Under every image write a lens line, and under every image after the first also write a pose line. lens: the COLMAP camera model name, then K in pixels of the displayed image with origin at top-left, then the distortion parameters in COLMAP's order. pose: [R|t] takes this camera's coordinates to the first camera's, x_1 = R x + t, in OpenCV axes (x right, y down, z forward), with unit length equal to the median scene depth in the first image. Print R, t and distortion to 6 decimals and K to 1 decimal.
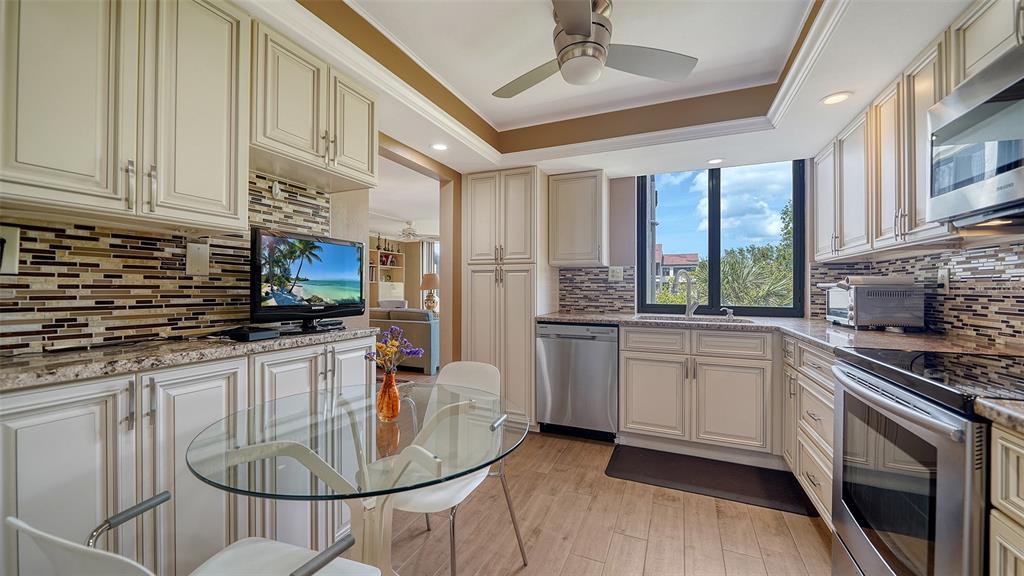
lens RADIAL K [[389.8, 0, 507.2], [0, 389.8, 289.0], [0, 0, 1]] dist [0.000848, 0.000040]
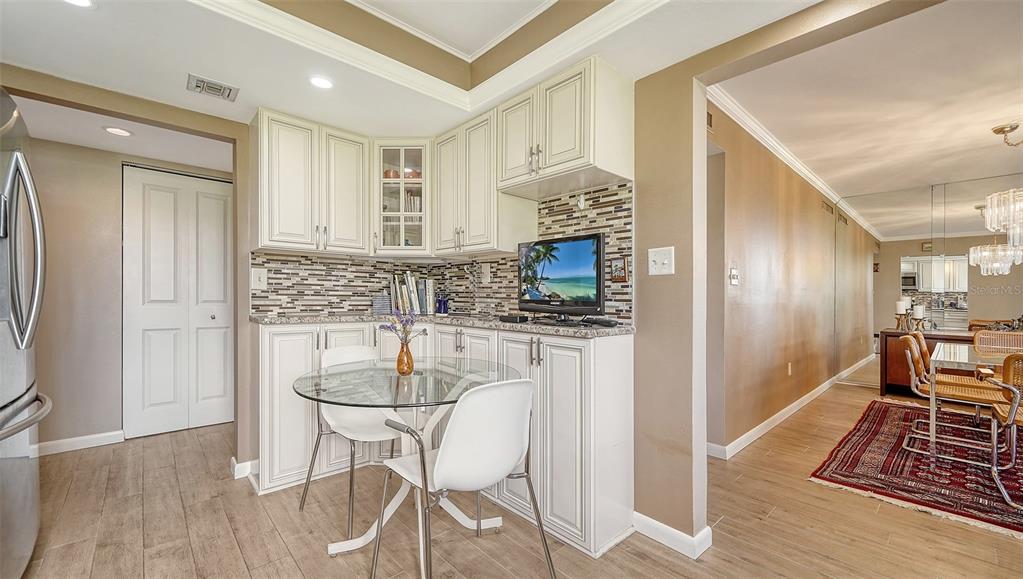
lens RADIAL K [[402.7, 0, 511.5], [0, 402.7, 289.5], [0, 0, 1]] dist [0.000152, -0.000002]
pose [[-0.394238, -0.019658, -0.918798, 0.648549], [-0.007859, 0.999807, -0.018019, 0.032617], [0.918975, 0.000117, -0.394316, 1.418751]]
